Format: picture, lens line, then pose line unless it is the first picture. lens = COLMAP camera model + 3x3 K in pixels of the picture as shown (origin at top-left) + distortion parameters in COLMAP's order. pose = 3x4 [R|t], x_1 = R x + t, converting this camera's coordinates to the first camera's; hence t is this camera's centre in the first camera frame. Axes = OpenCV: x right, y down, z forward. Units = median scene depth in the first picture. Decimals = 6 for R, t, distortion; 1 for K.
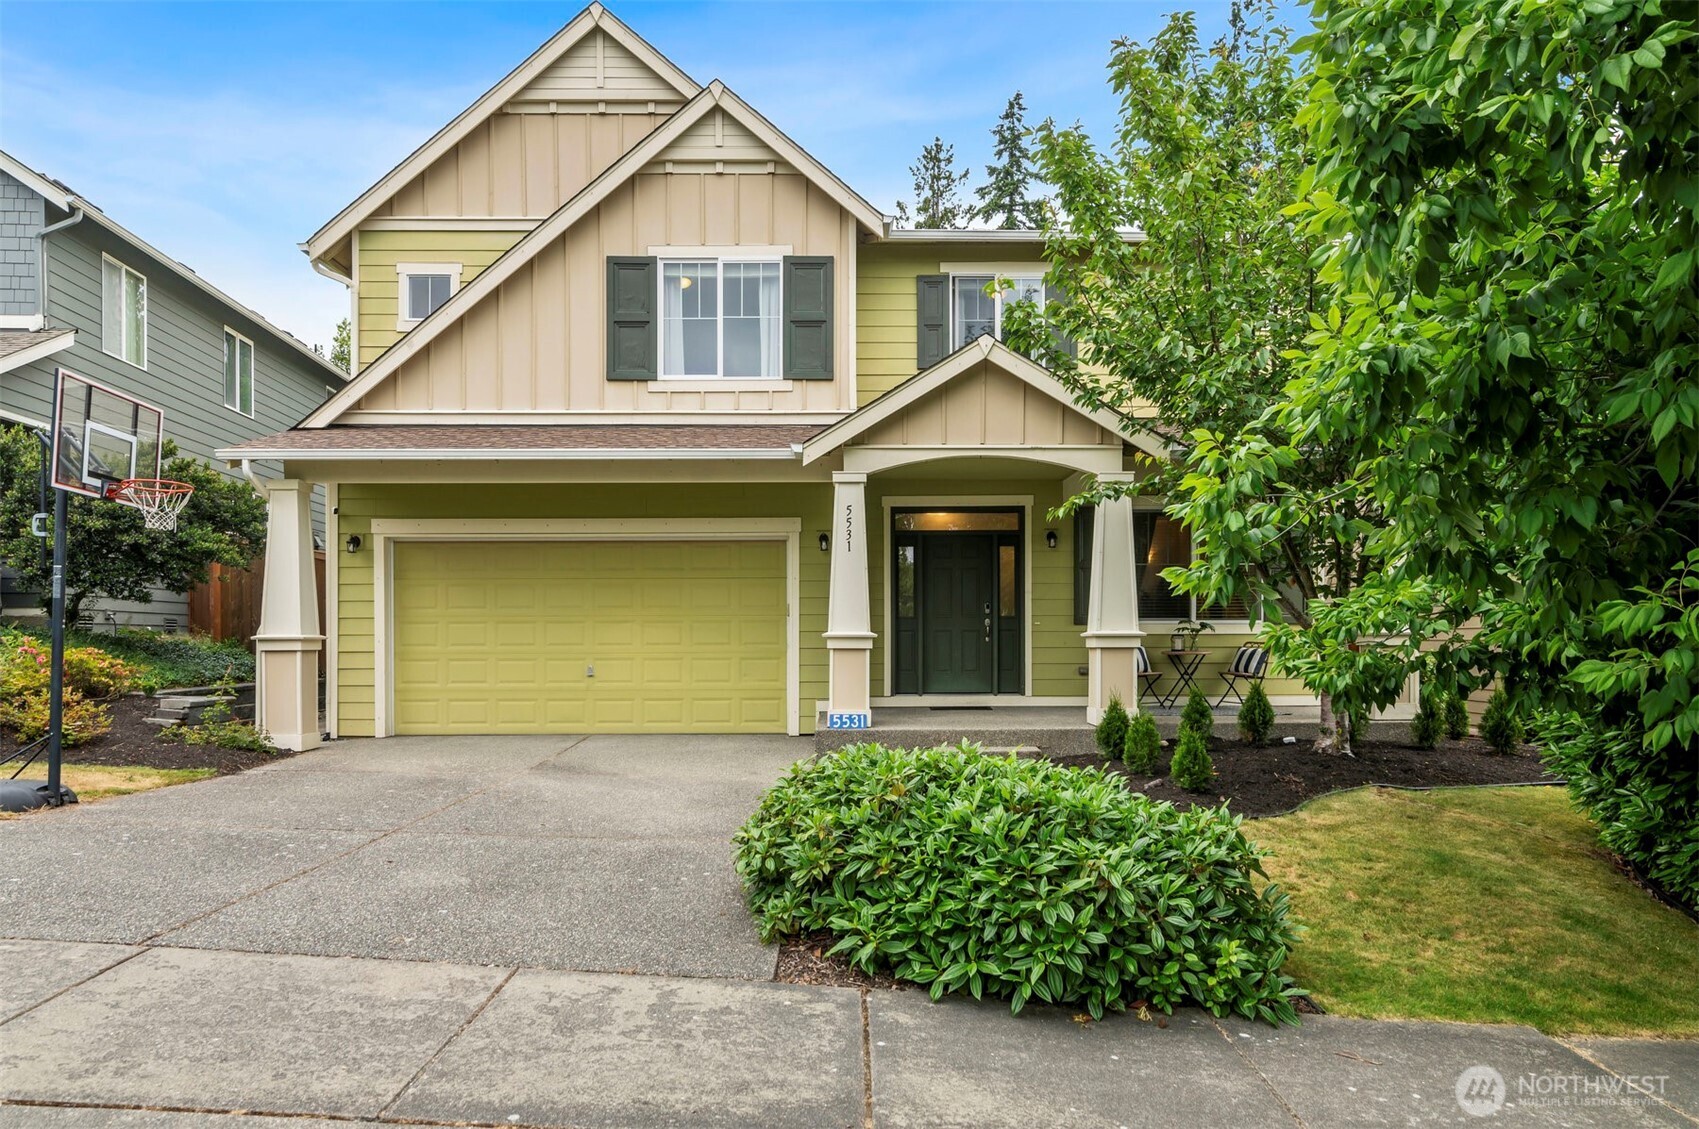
lens RADIAL K [[1087.7, 0, 871.2], [0, 1087.7, 630.2], [0, 0, 1]] dist [-0.005054, 0.002694]
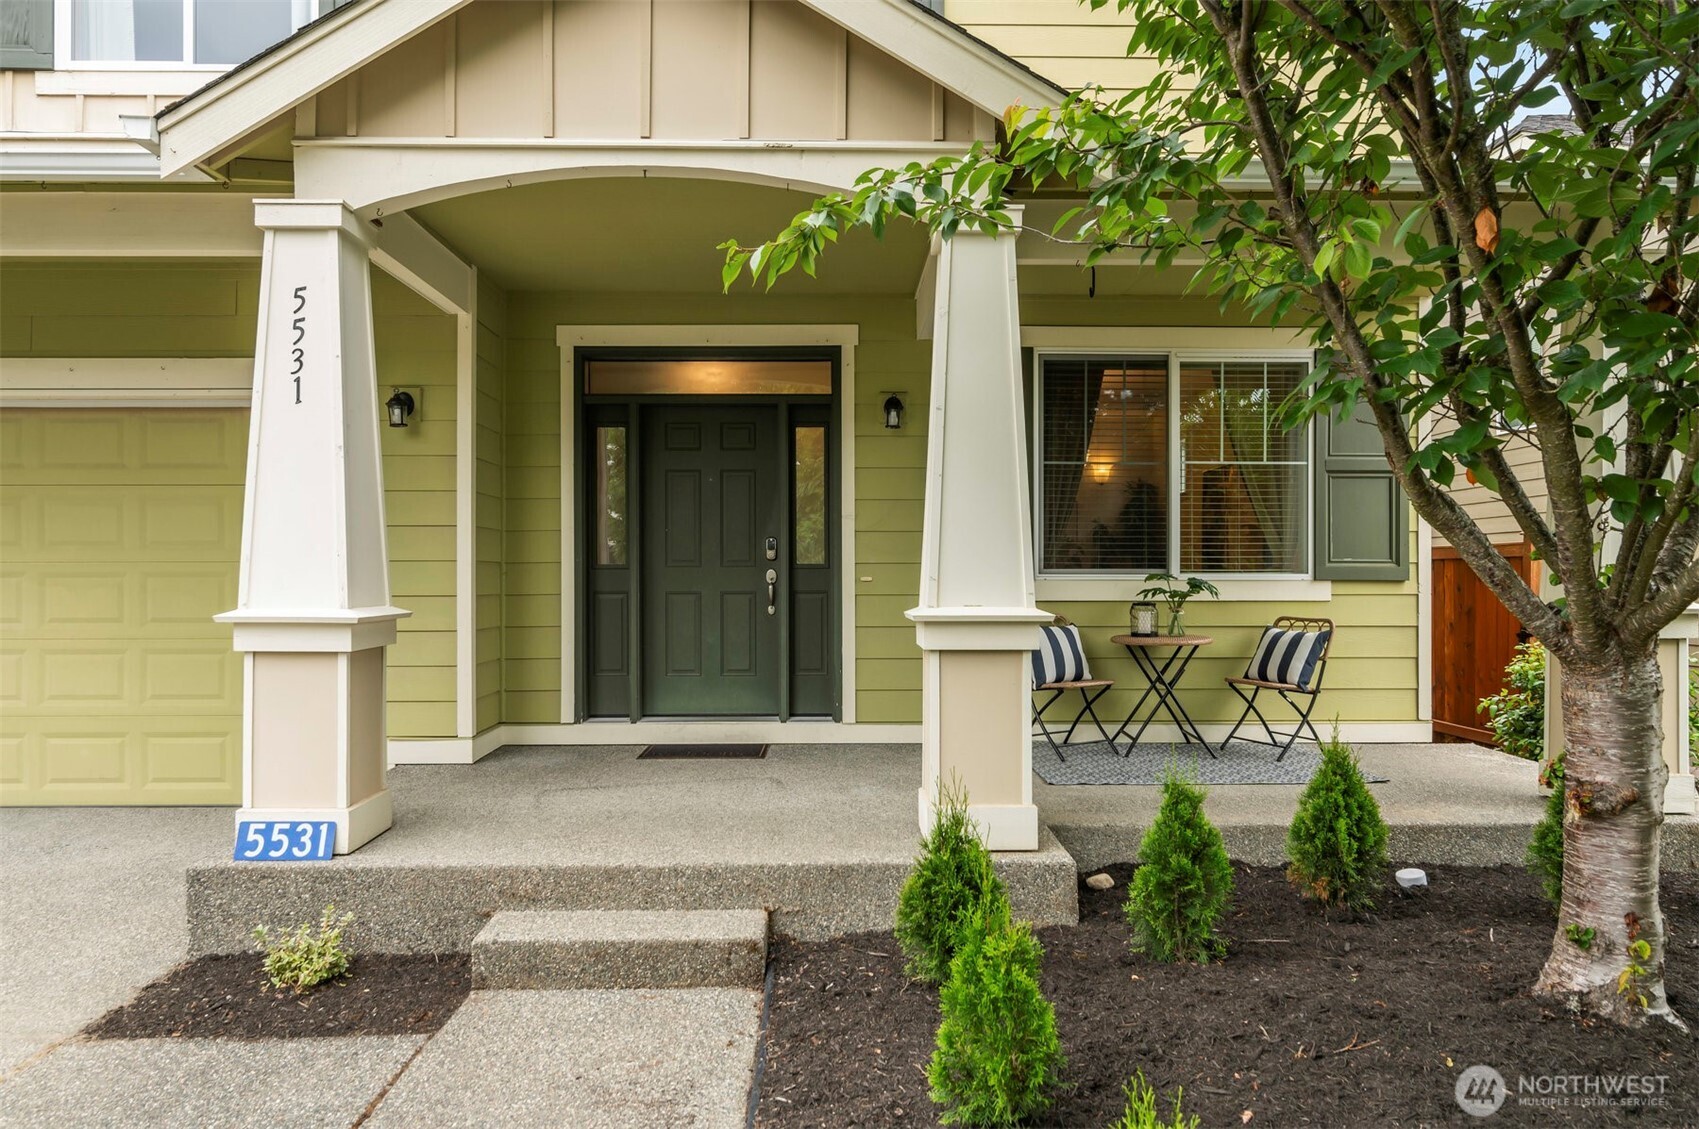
lens RADIAL K [[1125.4, 0, 847.6], [0, 1125.4, 557.2], [0, 0, 1]] dist [-0.003247, -0.004087]
pose [[0.999986, 0.003158, 0.004130, 0.149845], [-0.003115, 0.999941, -0.010381, -0.011511], [-0.004162, 0.010368, 0.999938, 0.504576]]
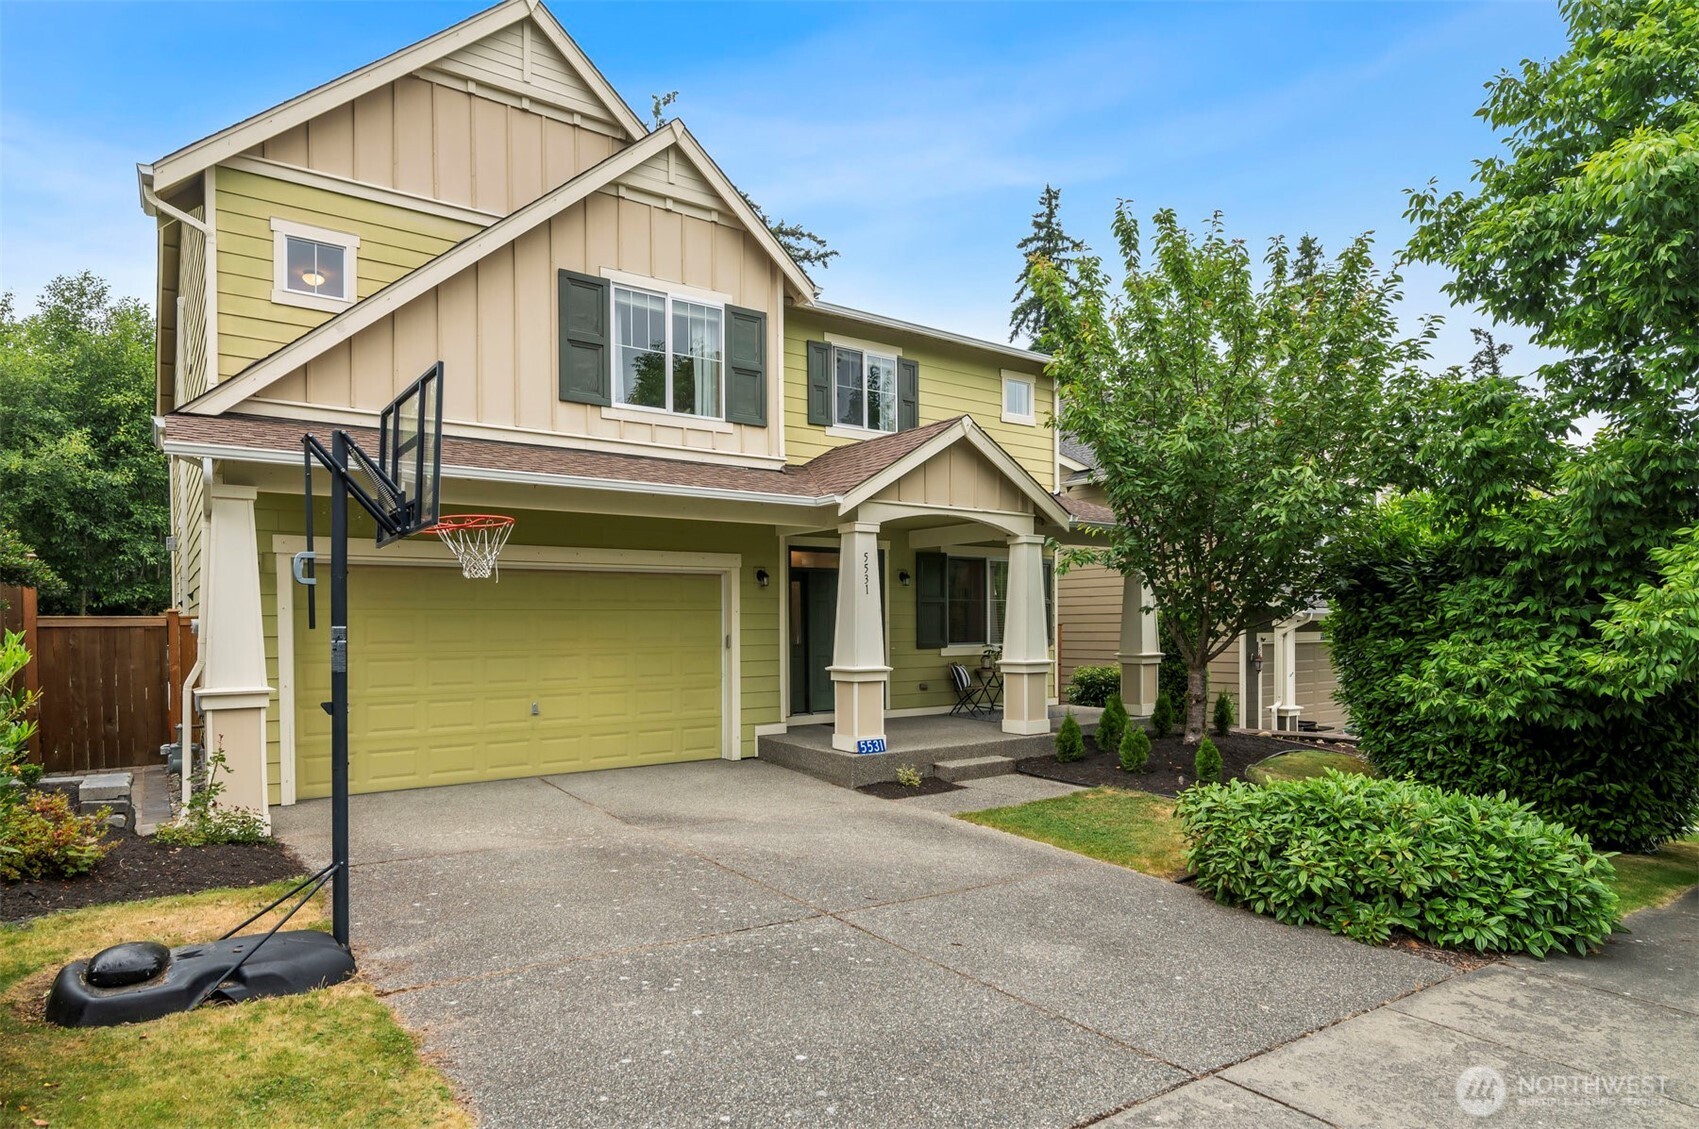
lens RADIAL K [[944.9, 0, 866.8], [0, 944.9, 622.8], [0, 0, 1]] dist [-0.003248, -0.000891]
pose [[0.820956, -0.000212, 0.570991, -0.489574], [-0.000354, 1.000000, 0.000880, -0.037267], [-0.570991, -0.000925, 0.820956, 0.173329]]
